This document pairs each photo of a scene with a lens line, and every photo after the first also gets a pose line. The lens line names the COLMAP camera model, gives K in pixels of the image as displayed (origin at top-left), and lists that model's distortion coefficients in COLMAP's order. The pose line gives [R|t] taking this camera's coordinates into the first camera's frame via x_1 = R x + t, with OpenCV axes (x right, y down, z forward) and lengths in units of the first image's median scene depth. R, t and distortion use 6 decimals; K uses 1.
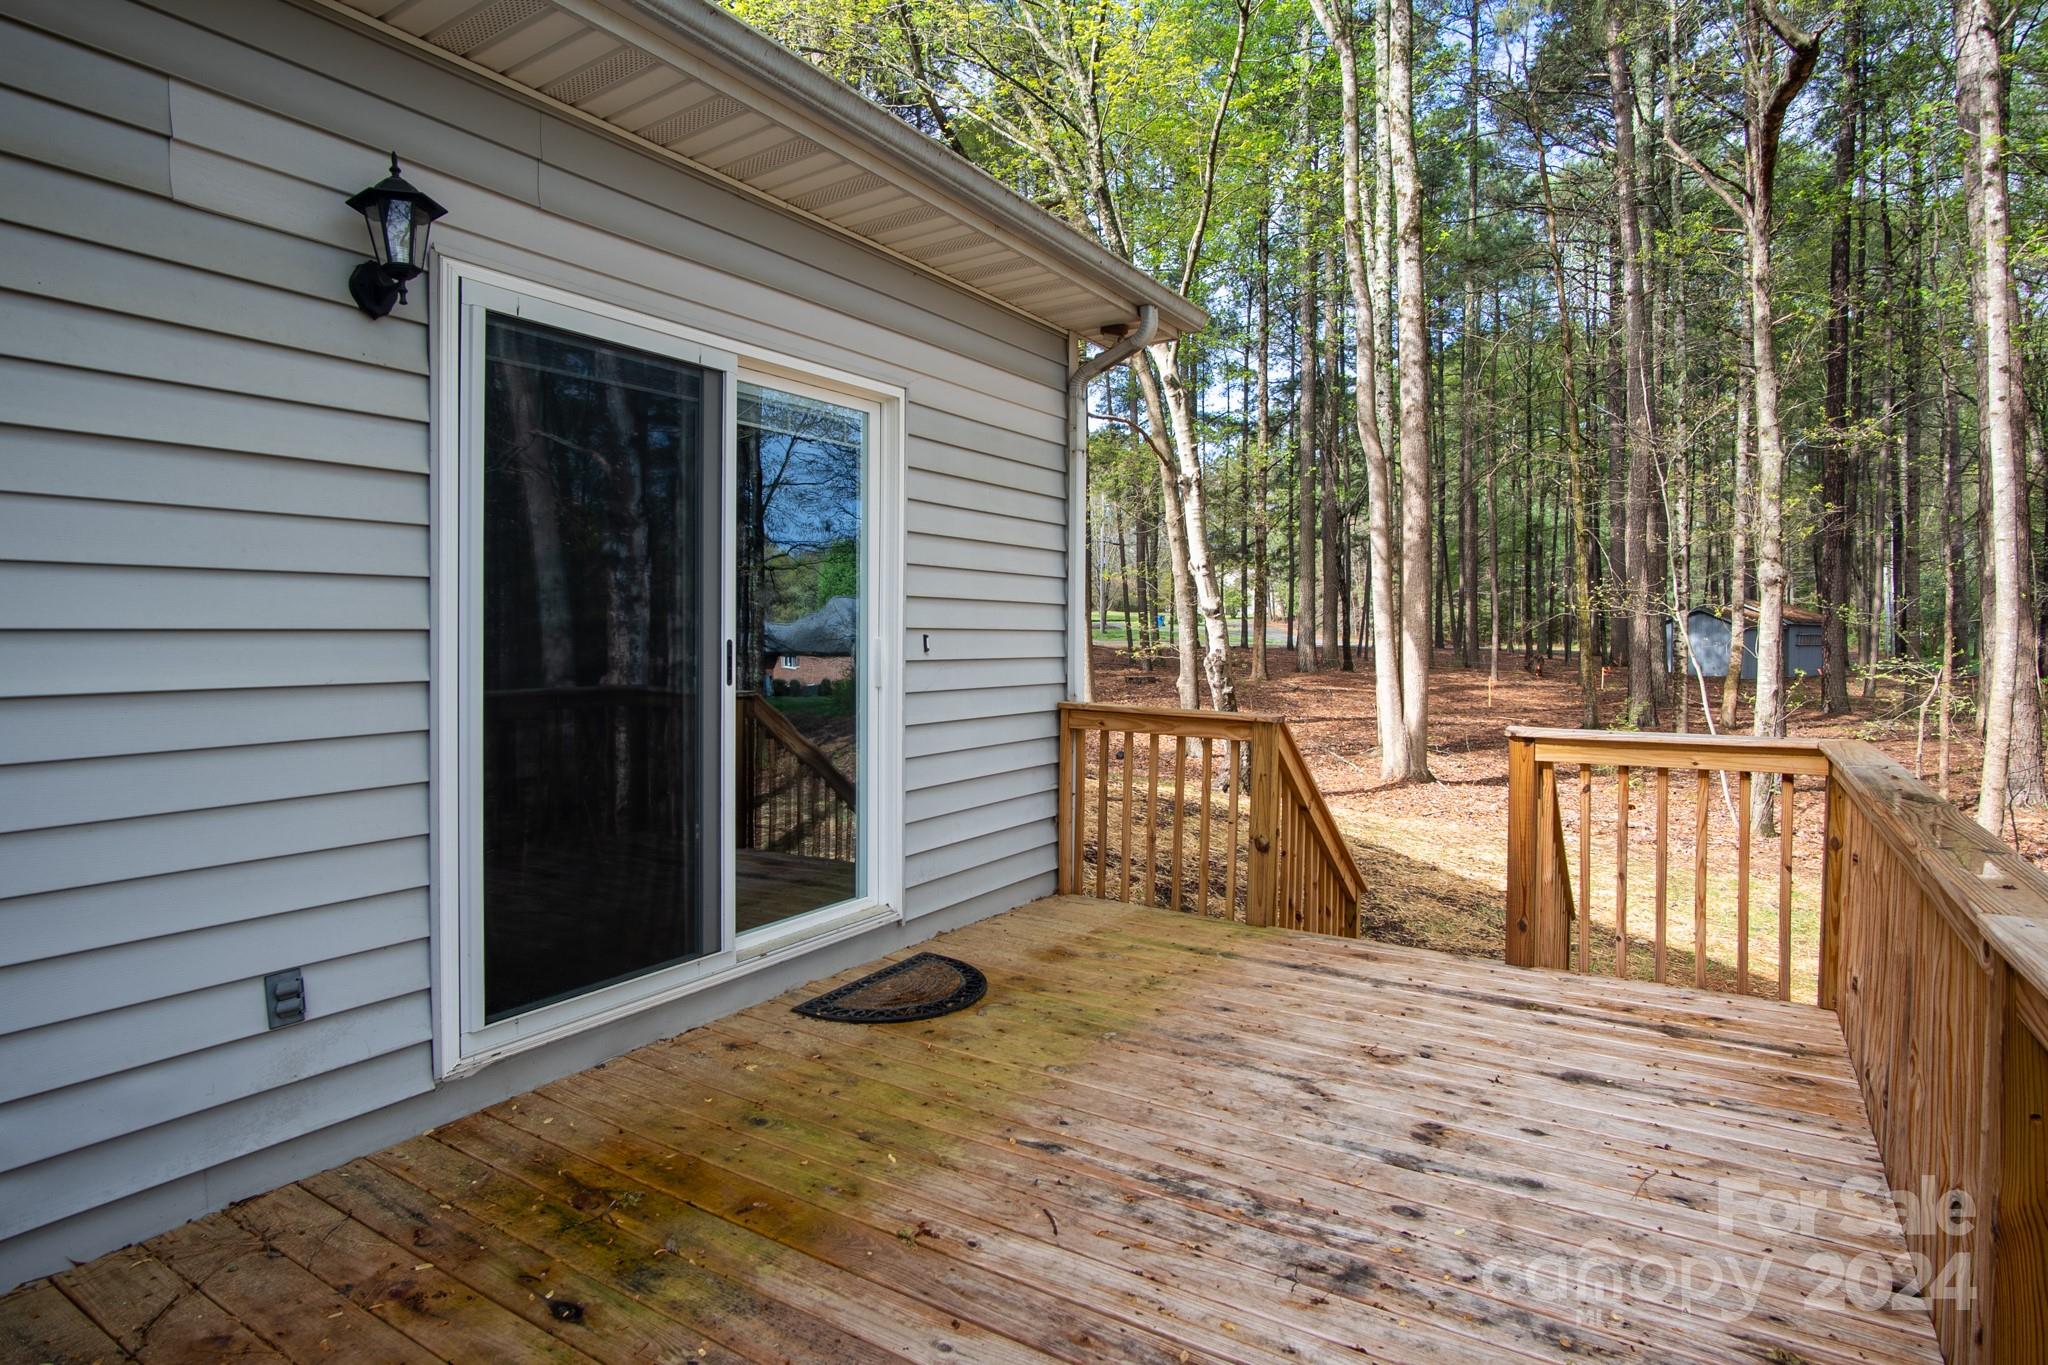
lens RADIAL K [[1063.7, 0, 1005.5], [0, 1063.7, 645.4], [0, 0, 1]] dist [-0.068873, 0.000283]
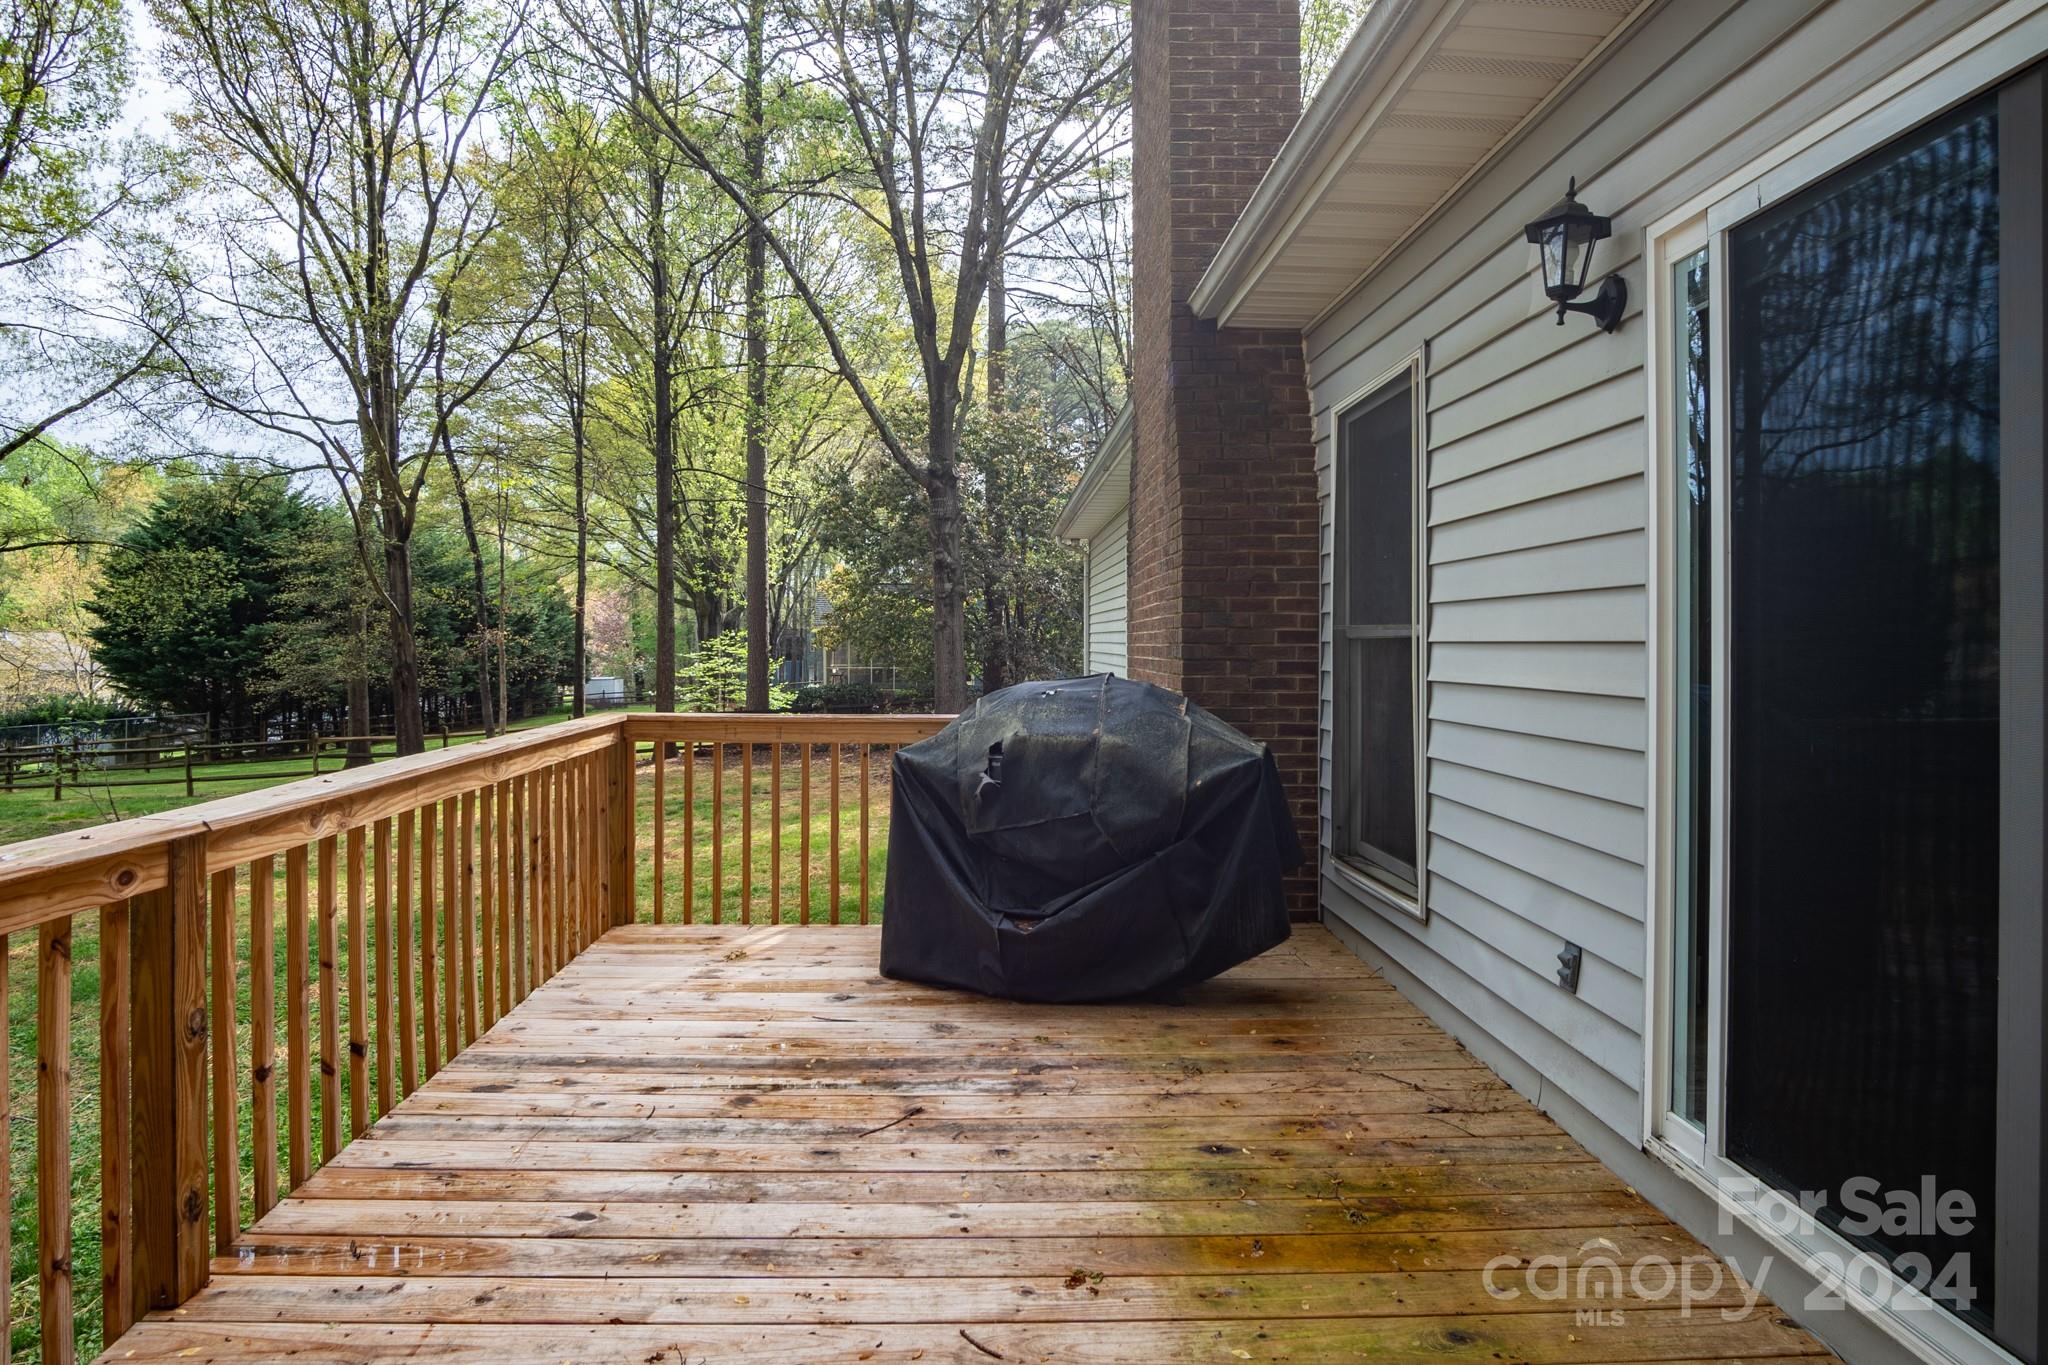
lens RADIAL K [[1063.7, 0, 1005.5], [0, 1063.7, 645.4], [0, 0, 1]] dist [-0.068873, 0.000283]
pose [[-0.829504, -0.002941, -0.558492, 0.480672], [-0.010325, 0.999896, 0.010069, -0.018110], [0.558405, 0.014119, -0.829449, 1.664428]]
